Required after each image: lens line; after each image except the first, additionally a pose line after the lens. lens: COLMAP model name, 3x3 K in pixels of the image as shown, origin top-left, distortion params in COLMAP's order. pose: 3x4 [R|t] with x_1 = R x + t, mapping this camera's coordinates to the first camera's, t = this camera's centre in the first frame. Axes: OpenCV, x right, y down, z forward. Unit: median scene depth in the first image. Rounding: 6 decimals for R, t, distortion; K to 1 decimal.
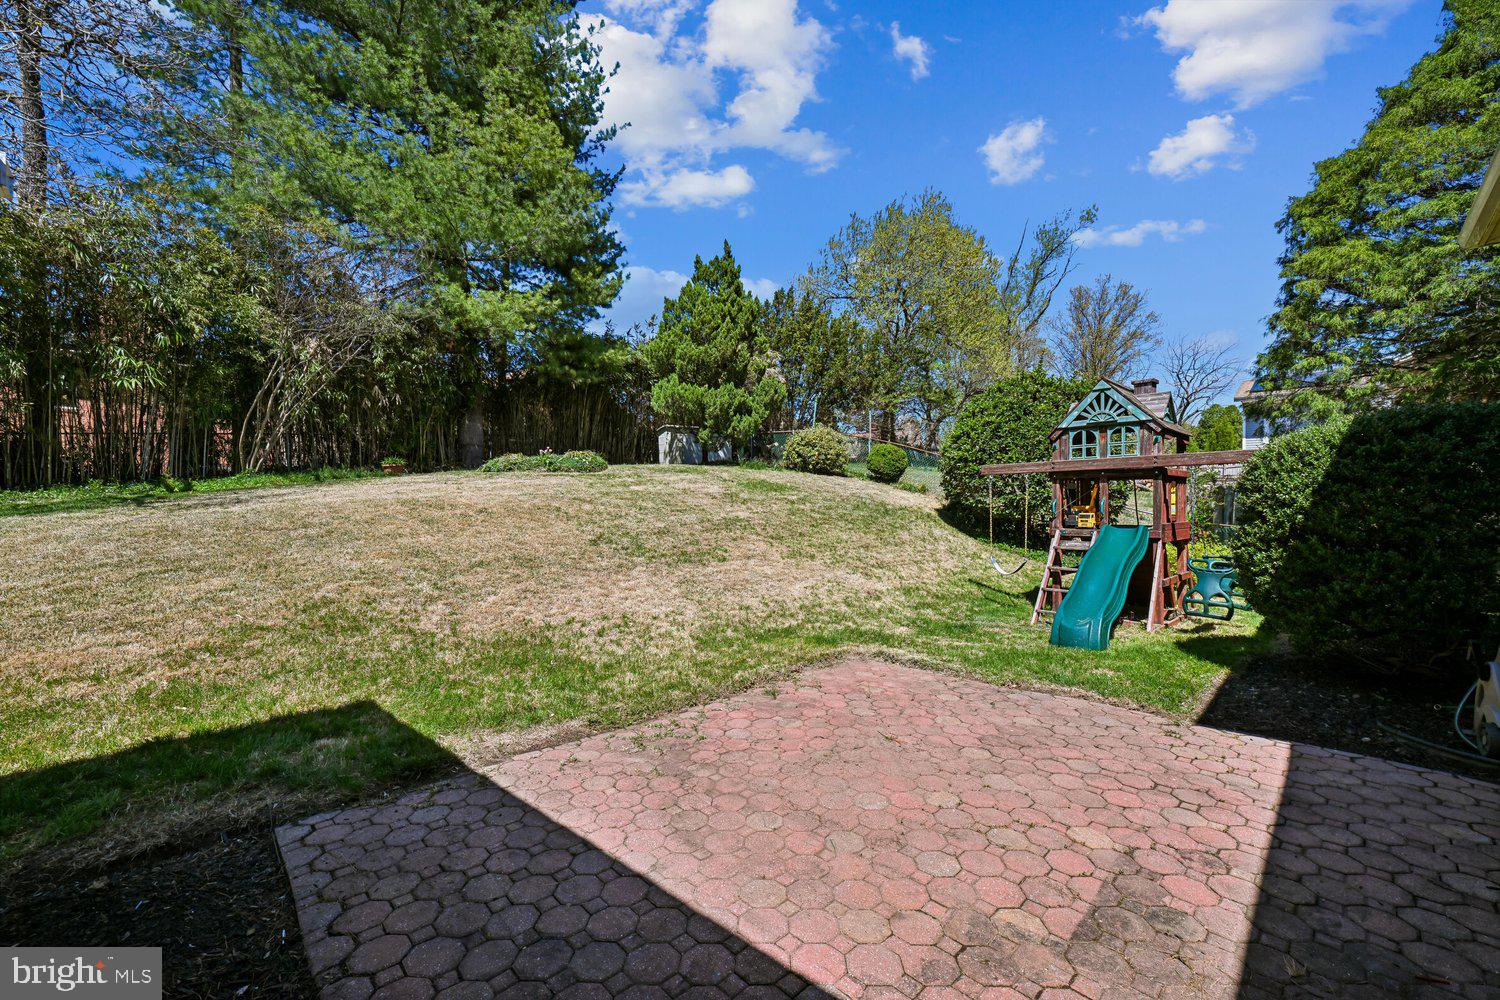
lens RADIAL K [[580.6, 0, 759.3], [0, 580.6, 534.5], [0, 0, 1]] dist [0.000555, 0.000162]
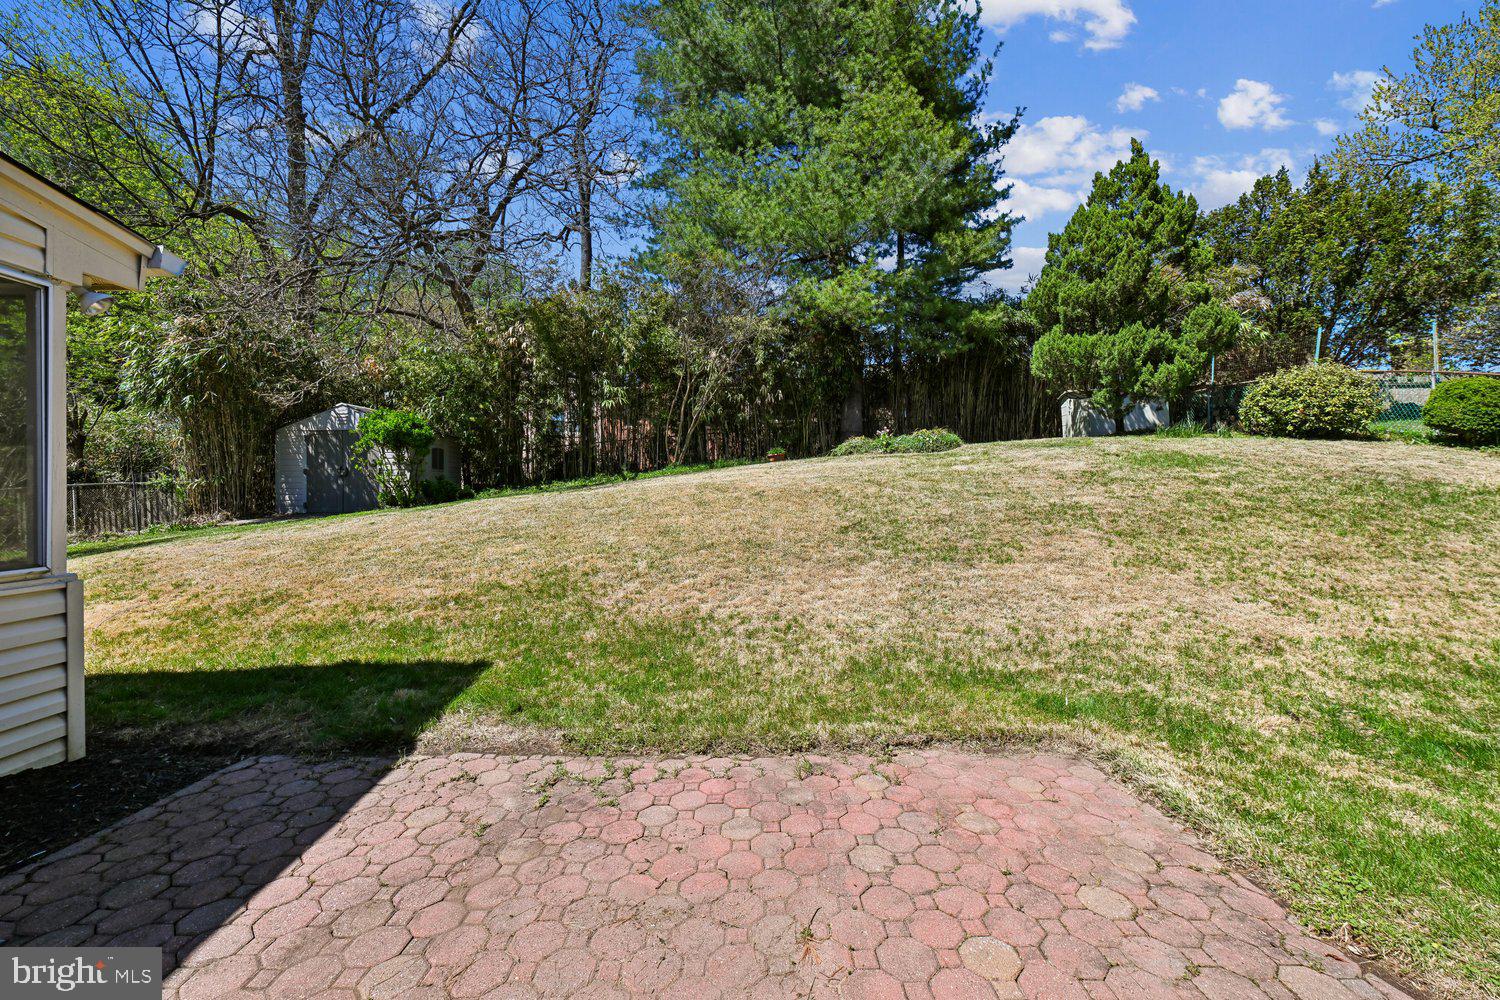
lens RADIAL K [[600.3, 0, 749.7], [0, 600.3, 501.9], [0, 0, 1]] dist [0.000492, 0.000034]
pose [[0.733367, 0.010118, -0.679758, 0.124892], [-0.031718, 0.999310, -0.019345, -0.003460], [0.679093, 0.035747, 0.733182, 0.131098]]
